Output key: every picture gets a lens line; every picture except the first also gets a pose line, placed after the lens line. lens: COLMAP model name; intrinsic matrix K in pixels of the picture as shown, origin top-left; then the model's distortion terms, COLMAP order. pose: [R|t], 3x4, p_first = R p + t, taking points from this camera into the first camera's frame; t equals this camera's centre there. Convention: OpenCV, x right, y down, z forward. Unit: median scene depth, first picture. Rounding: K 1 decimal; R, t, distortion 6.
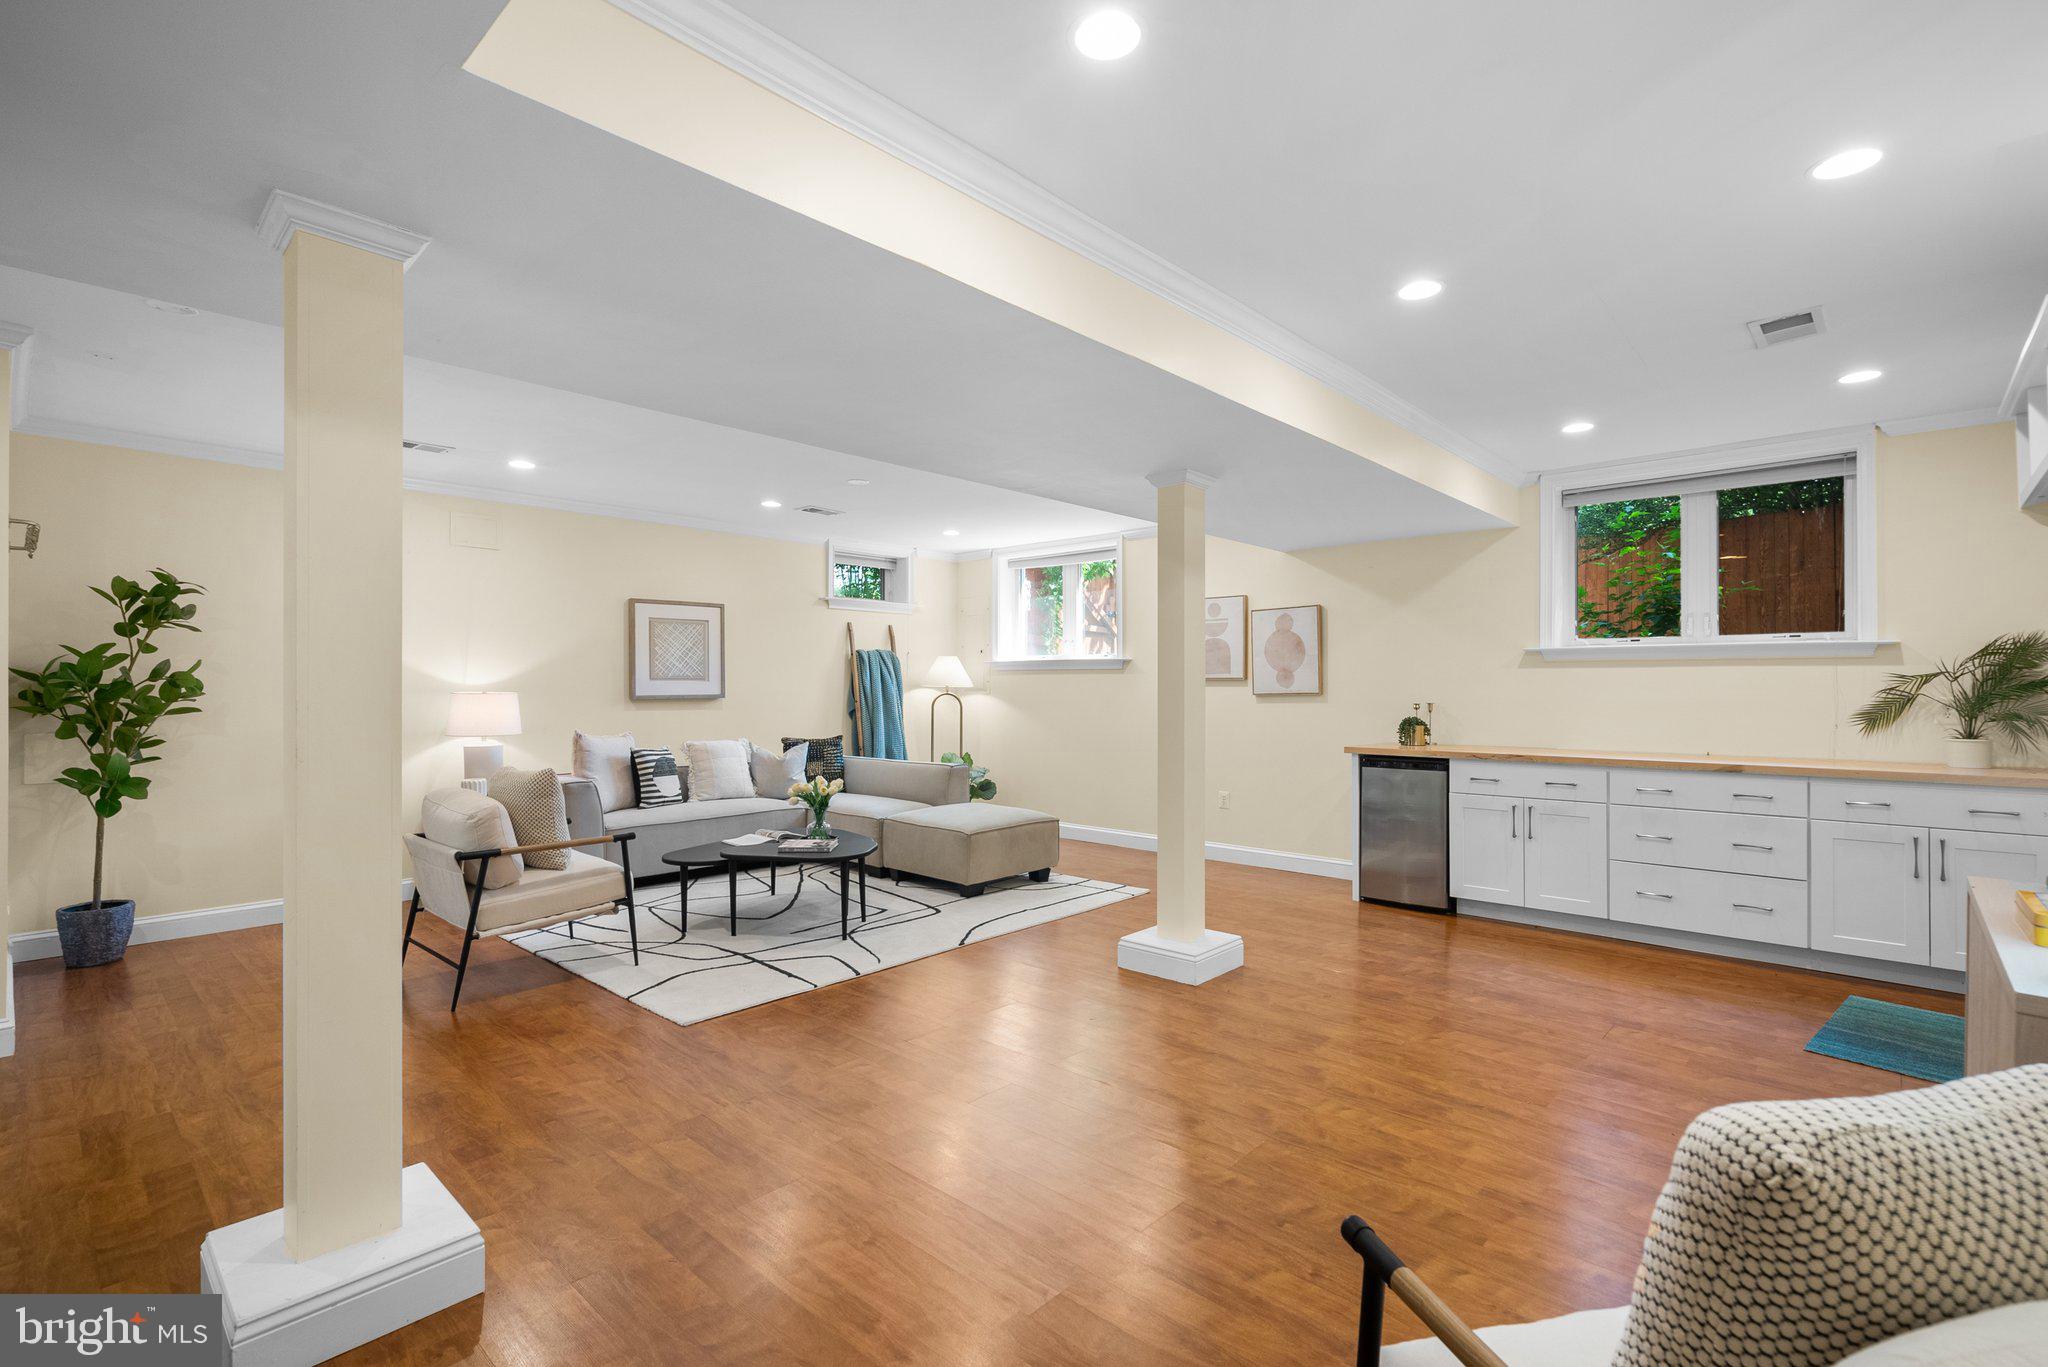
lens RADIAL K [[945.9, 0, 1027.8], [0, 945.9, 689.2], [0, 0, 1]] dist [-0.004436, 0.001181]
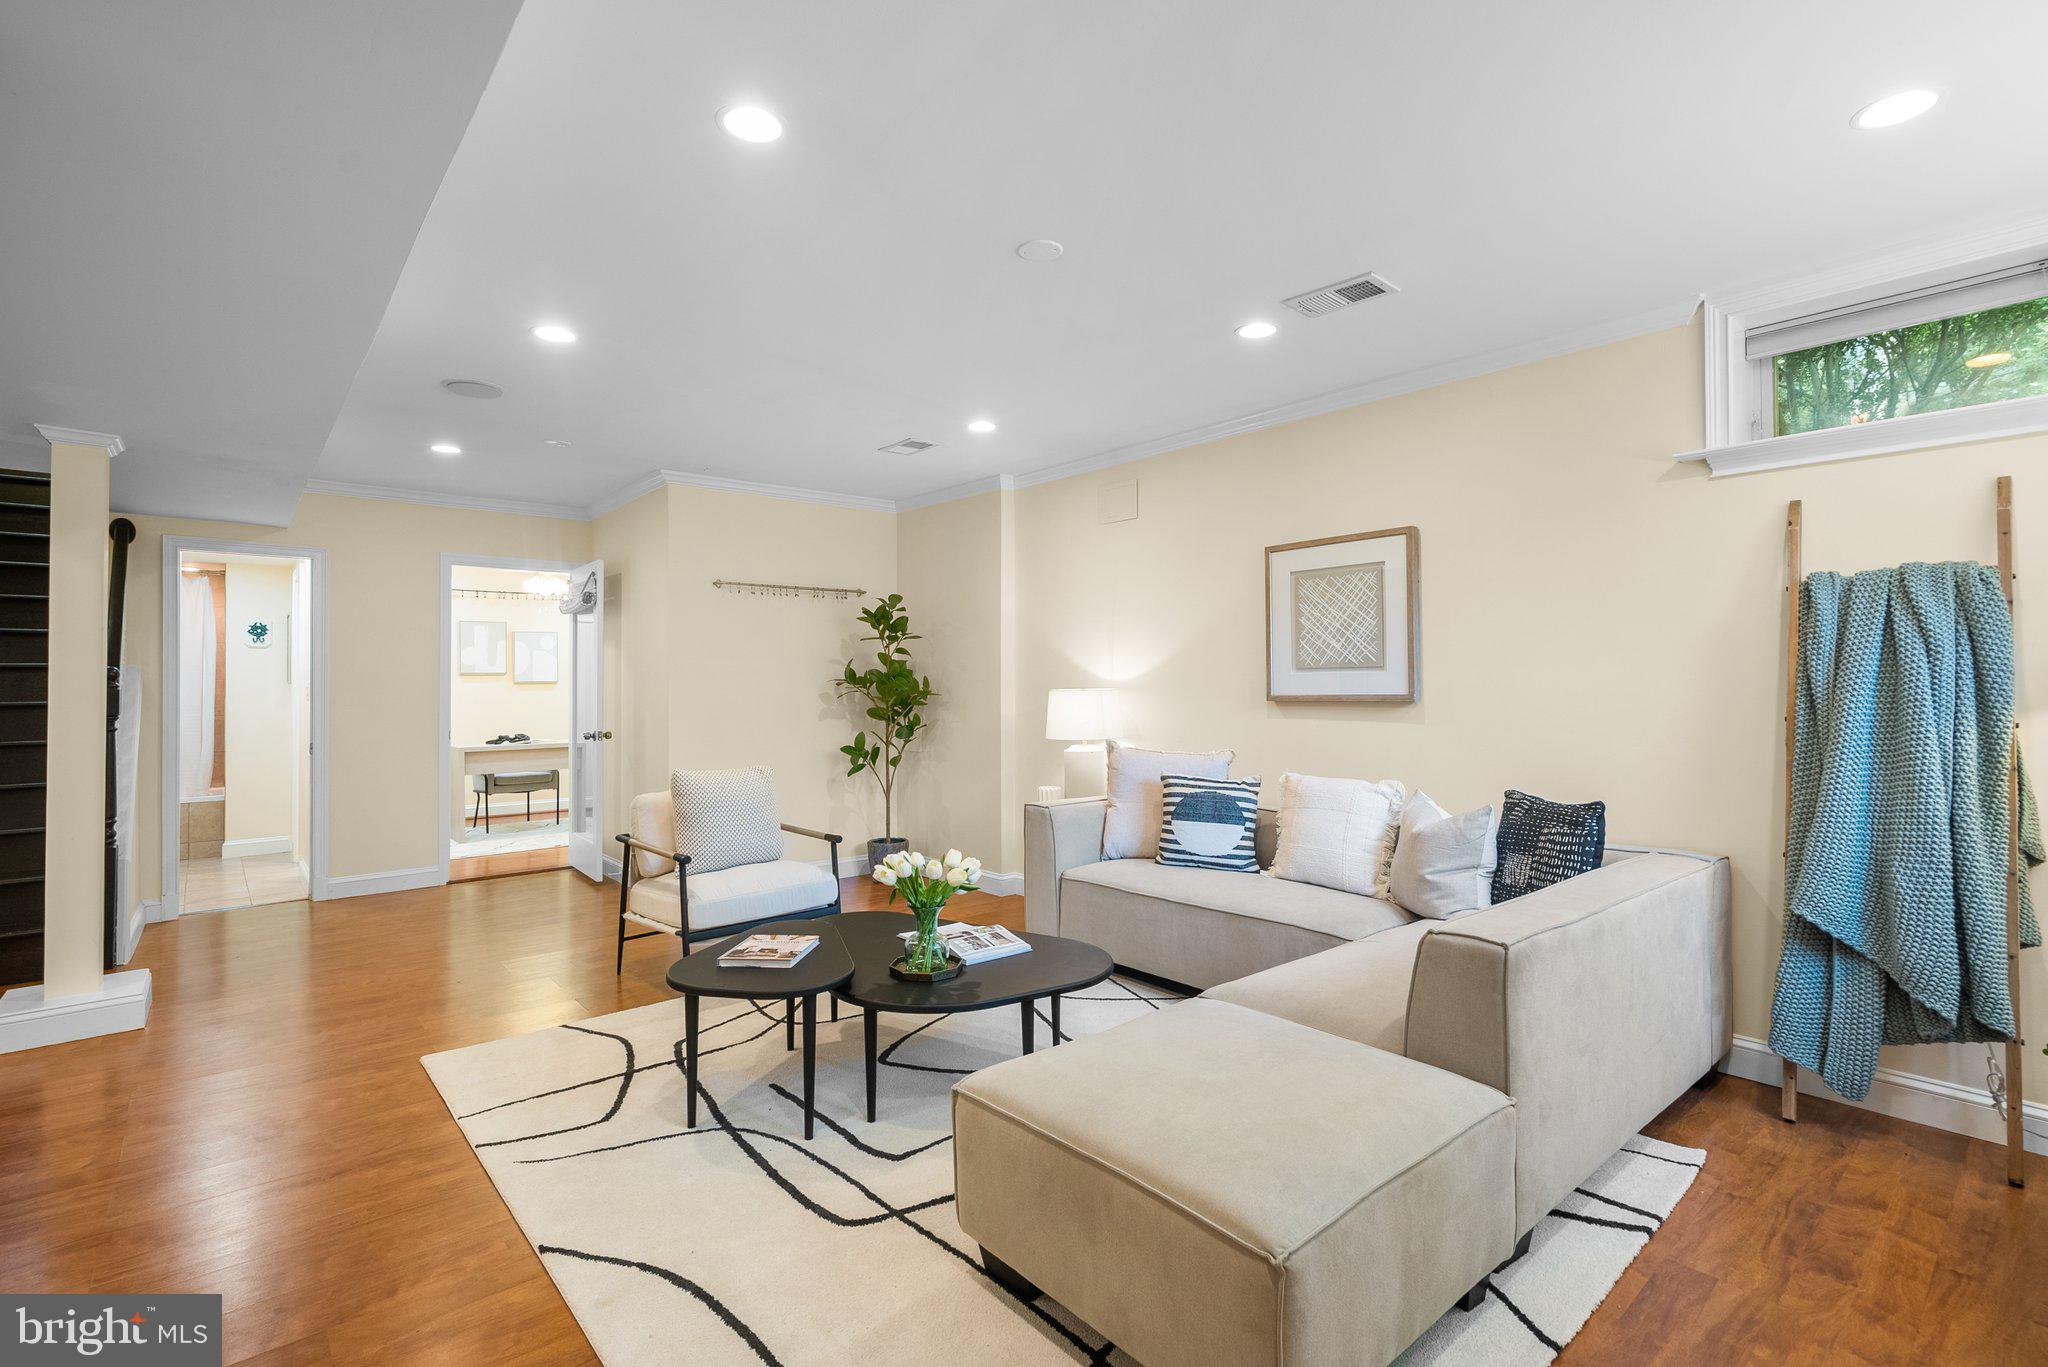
lens RADIAL K [[945.9, 0, 1024.3], [0, 945.9, 675.0], [0, 0, 1]] dist [-0.004436, 0.001181]
pose [[-0.119770, -0.007723, -0.992772, 0.322567], [0.001482, 0.999967, -0.007958, -0.002741], [0.992801, -0.002425, -0.119754, 1.168124]]
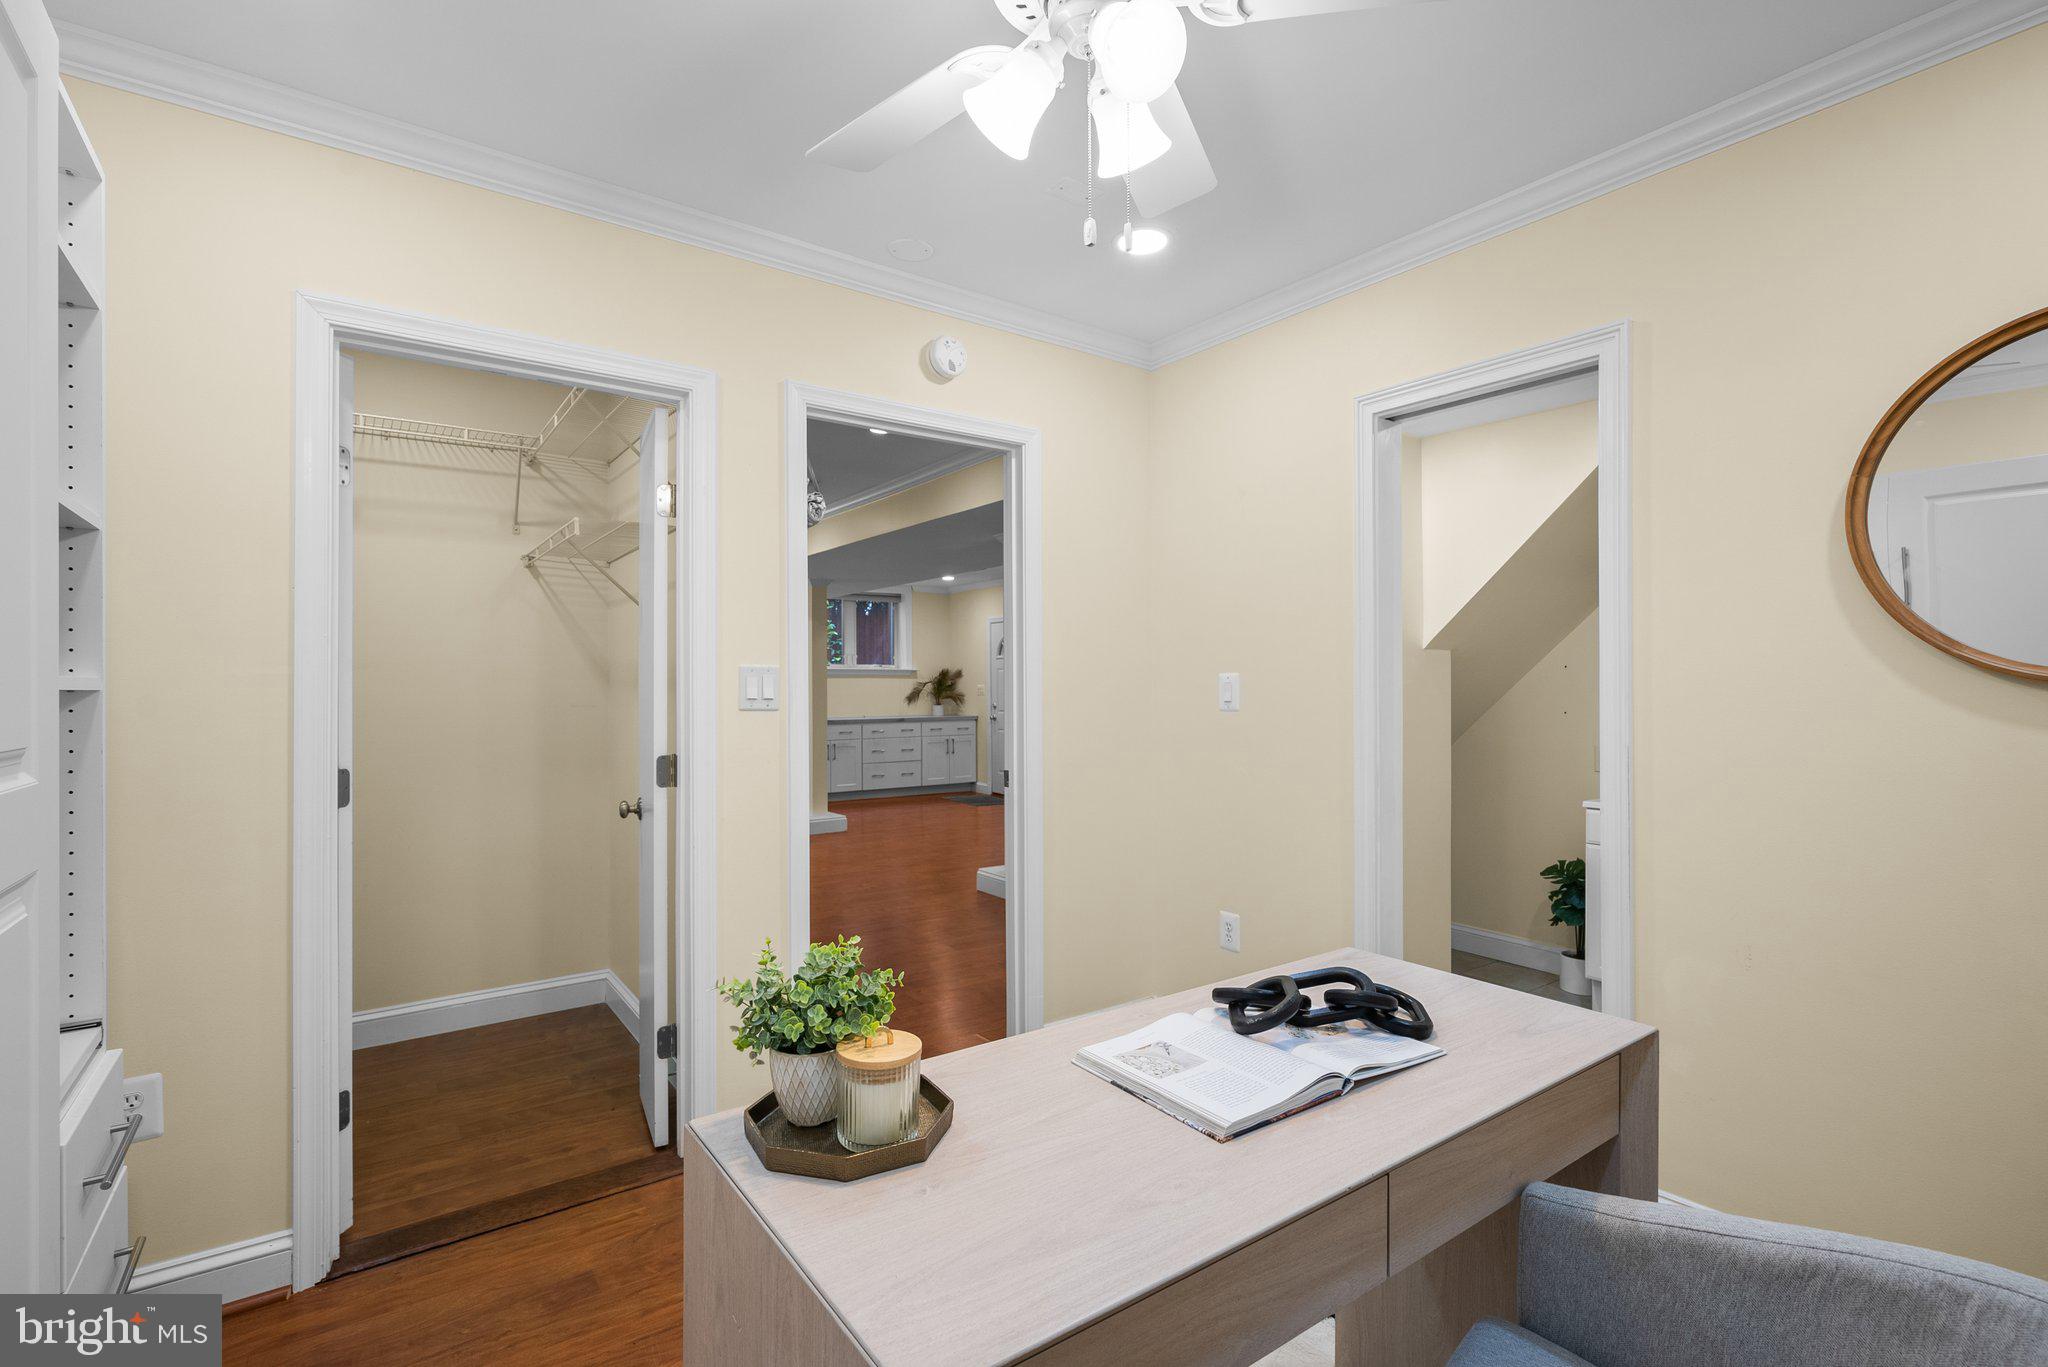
lens RADIAL K [[945.9, 0, 1024.5], [0, 945.9, 681.4], [0, 0, 1]] dist [-0.004436, 0.001181]
pose [[0.194480, -0.000171, 0.980906, -1.430079], [0.007004, 0.999975, -0.001215, -0.010885], [-0.980881, 0.007107, 0.194477, 0.161984]]
